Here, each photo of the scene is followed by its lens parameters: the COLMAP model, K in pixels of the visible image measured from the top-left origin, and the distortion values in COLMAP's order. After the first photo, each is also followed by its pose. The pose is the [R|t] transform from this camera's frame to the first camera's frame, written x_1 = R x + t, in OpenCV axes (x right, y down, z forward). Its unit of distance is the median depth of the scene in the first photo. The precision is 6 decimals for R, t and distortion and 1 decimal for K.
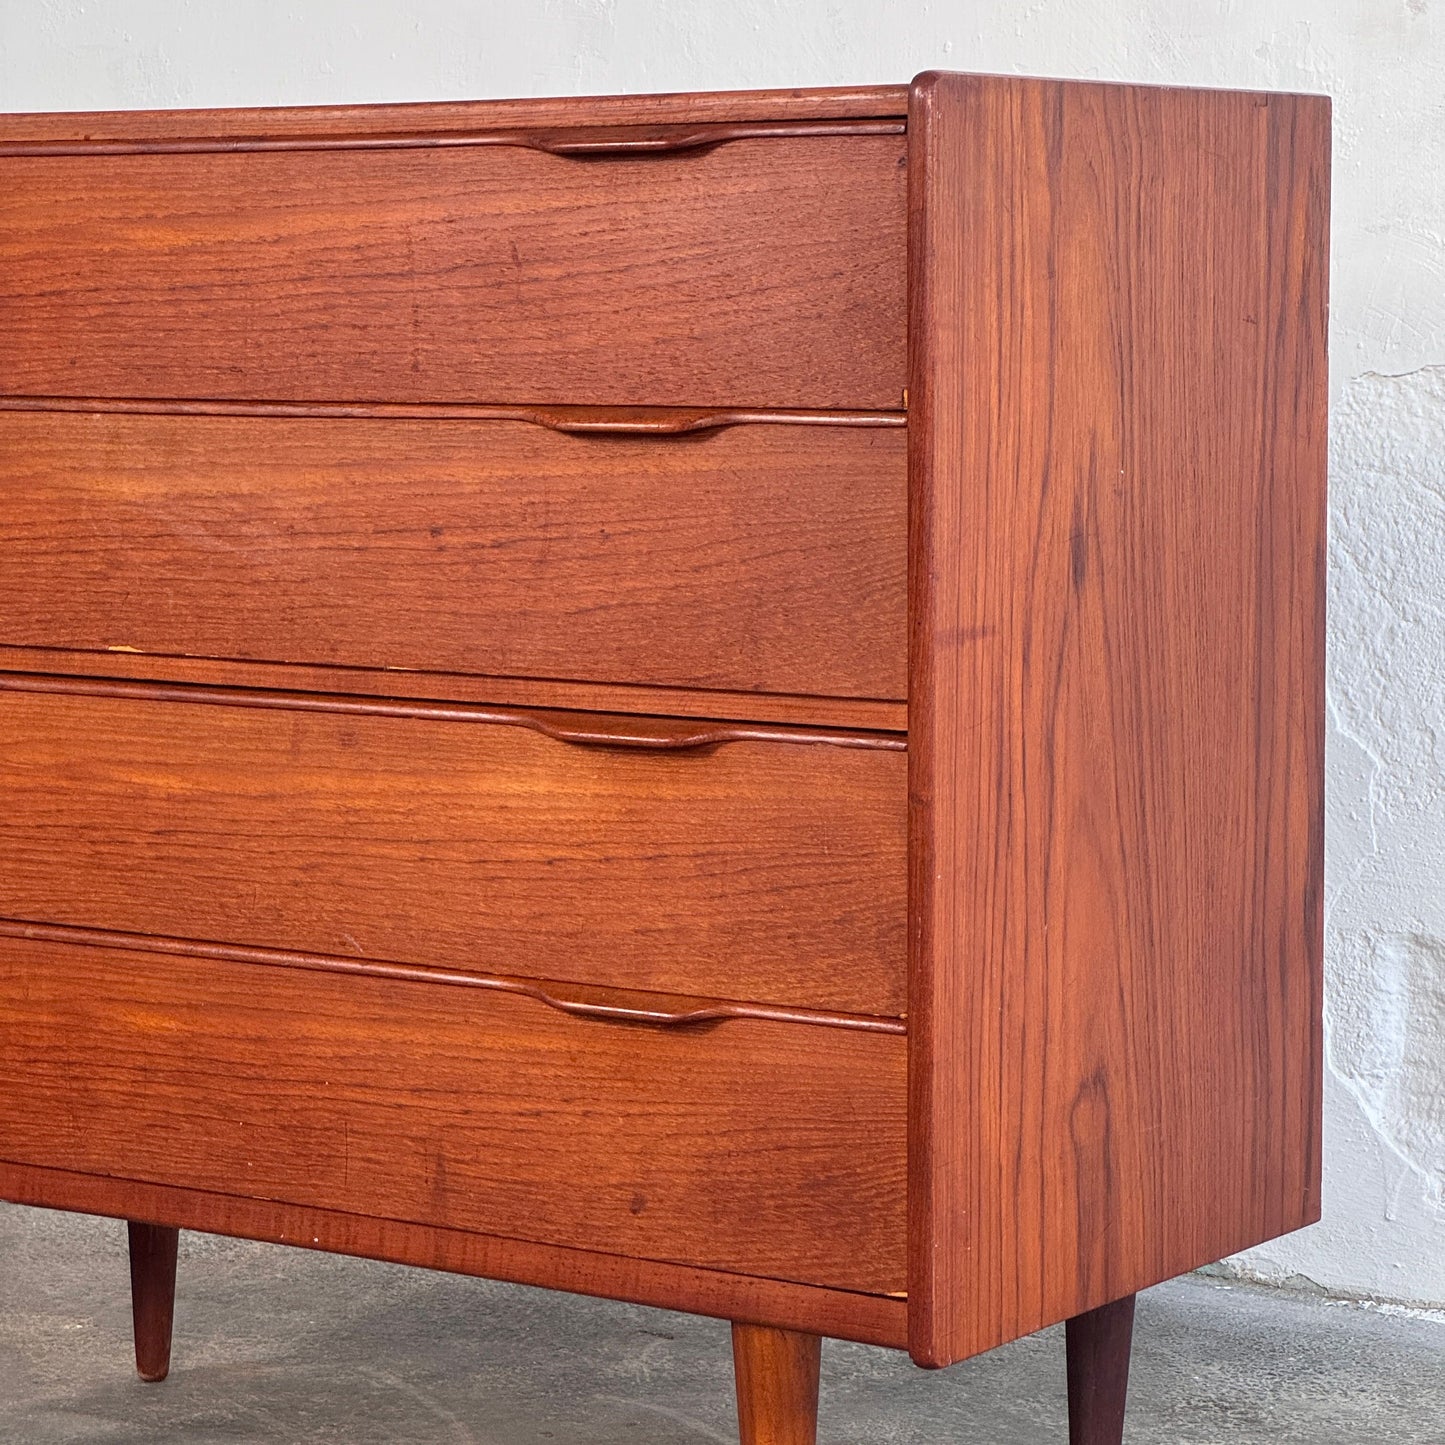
lens RADIAL K [[4348.6, 0, 756.2], [0, 4348.6, 660.5], [0, 0, 1]] dist [-0.359729, 9.337390]
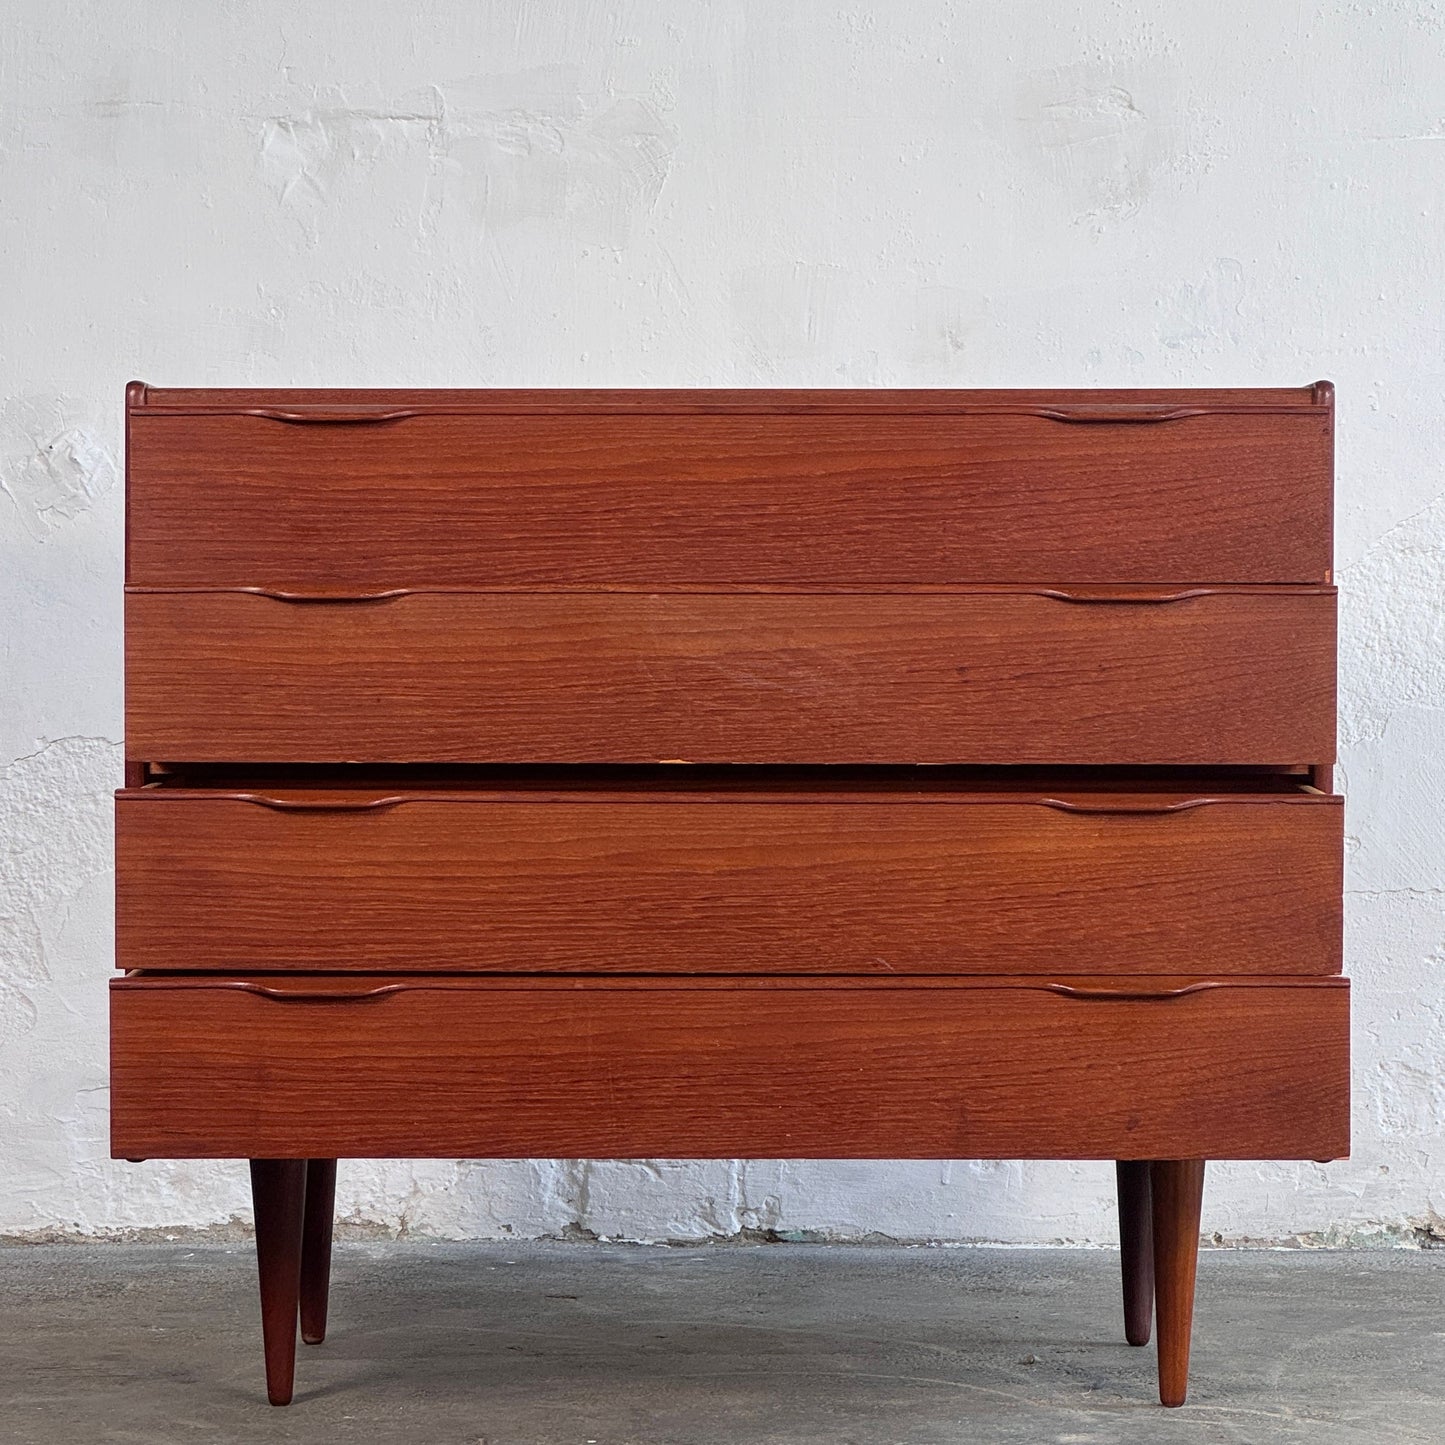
lens RADIAL K [[3779.8, 0, 705.4], [0, 3779.8, 613.7], [0, 0, 1]] dist [-0.111165, 1.785115]
pose [[0.822989, 0.002135, 0.568054, -0.850528], [0.046926, 0.996320, -0.071731, 0.036784], [-0.566116, 0.085690, 0.819860, 0.015271]]
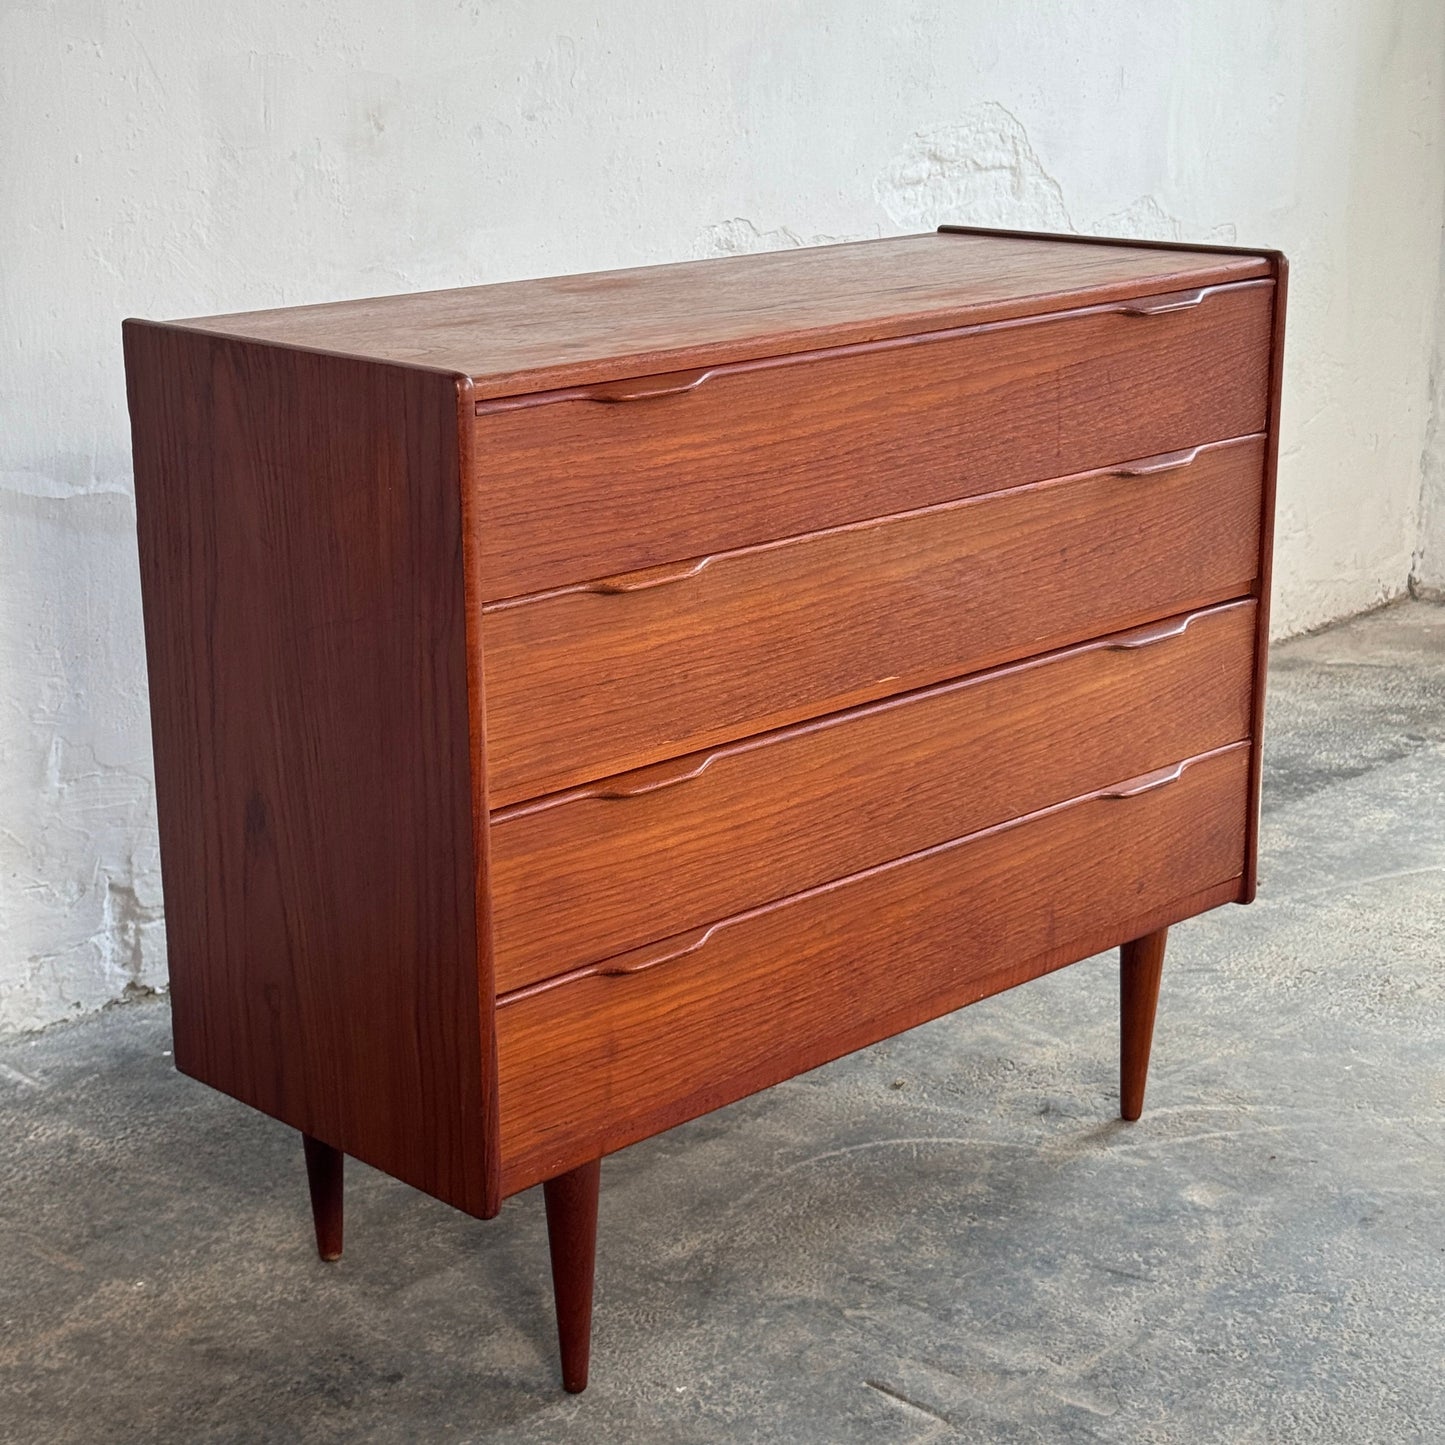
lens RADIAL K [[2696.0, 0, 722.5], [0, 2696.0, 722.5], [0, 0, 1]] dist [0.168265, -0.266436]
pose [[0.189899, -0.266879, 0.944835, -1.083182], [0.095835, 0.962790, 0.252688, -0.238214], [-0.977115, 0.042563, 0.208409, 0.903155]]
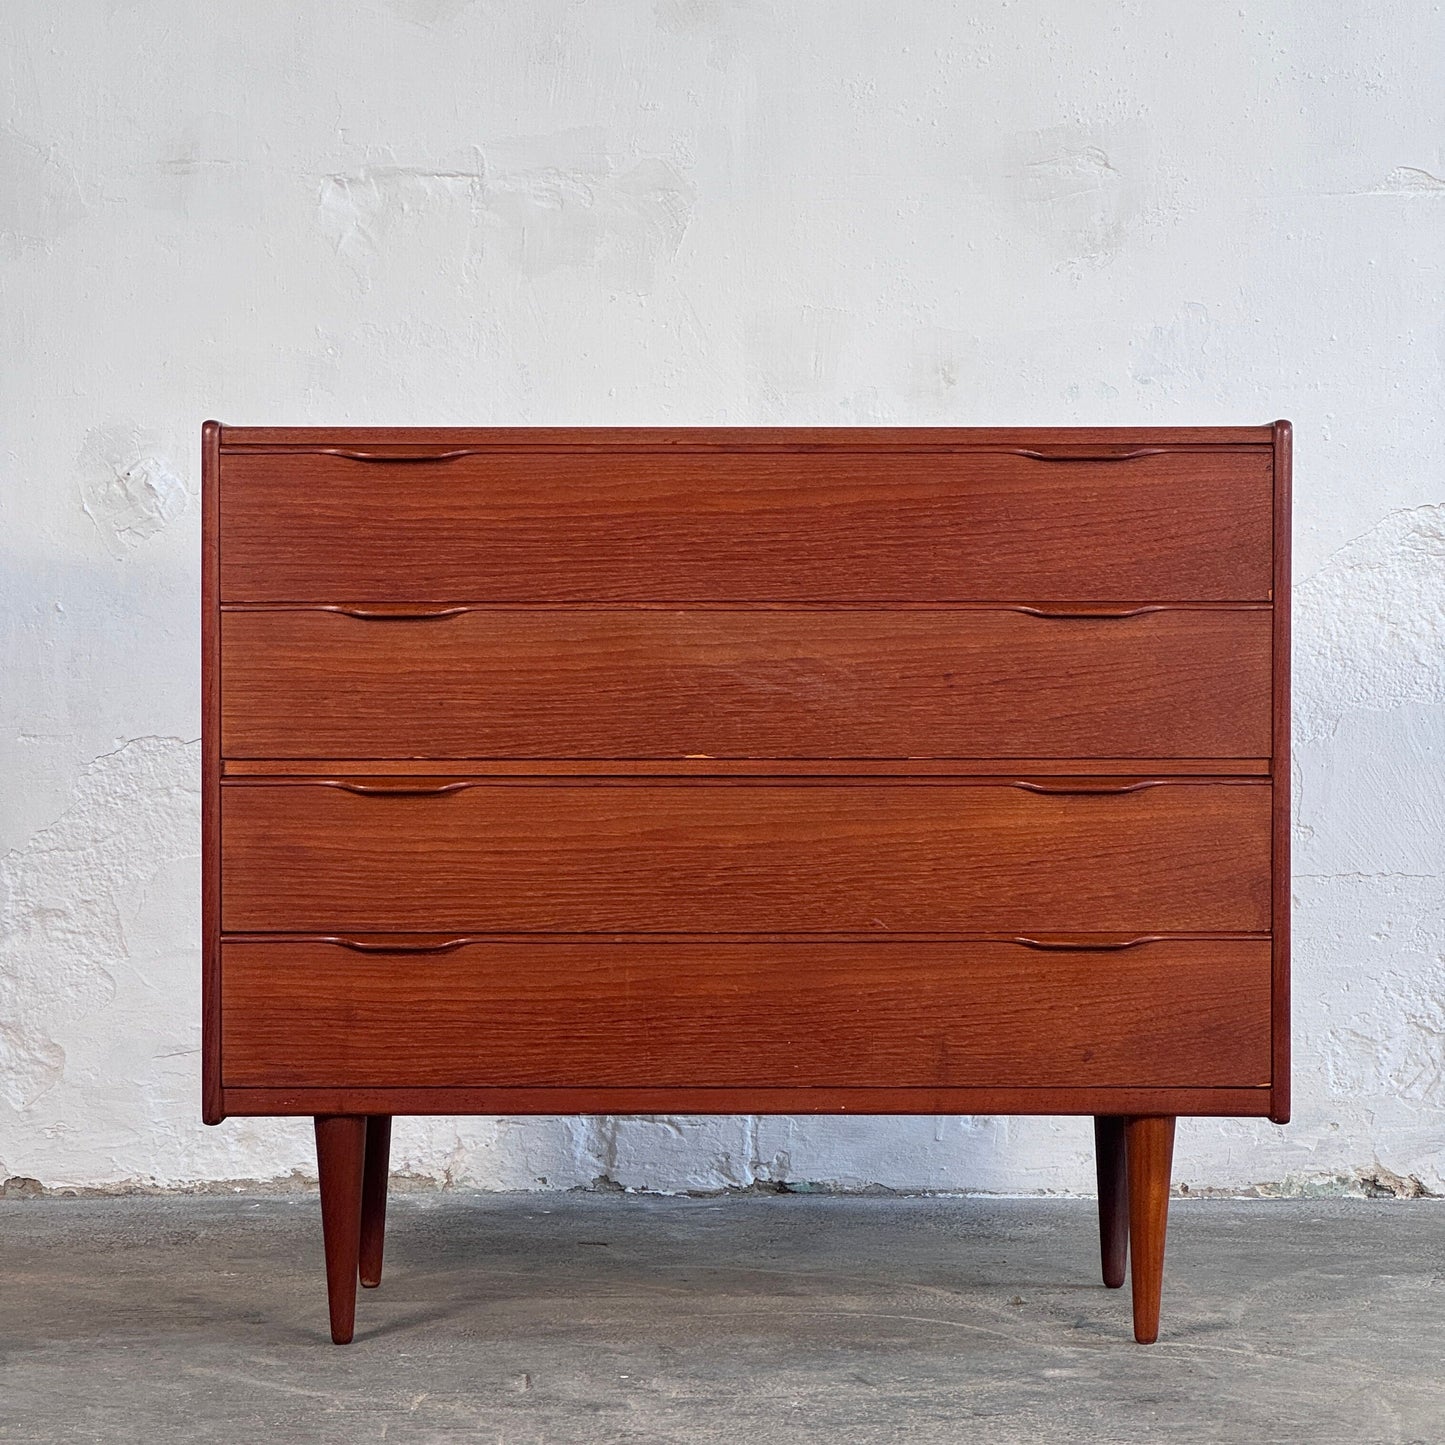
lens RADIAL K [[4348.6, 0, 756.2], [0, 4348.6, 660.5], [0, 0, 1]] dist [-0.359729, 9.337390]
pose [[0.815737, -0.004320, 0.578407, -1.116290], [0.048093, 0.997016, -0.060380, 0.063445], [-0.576420, 0.077072, 0.813511, -0.351076]]
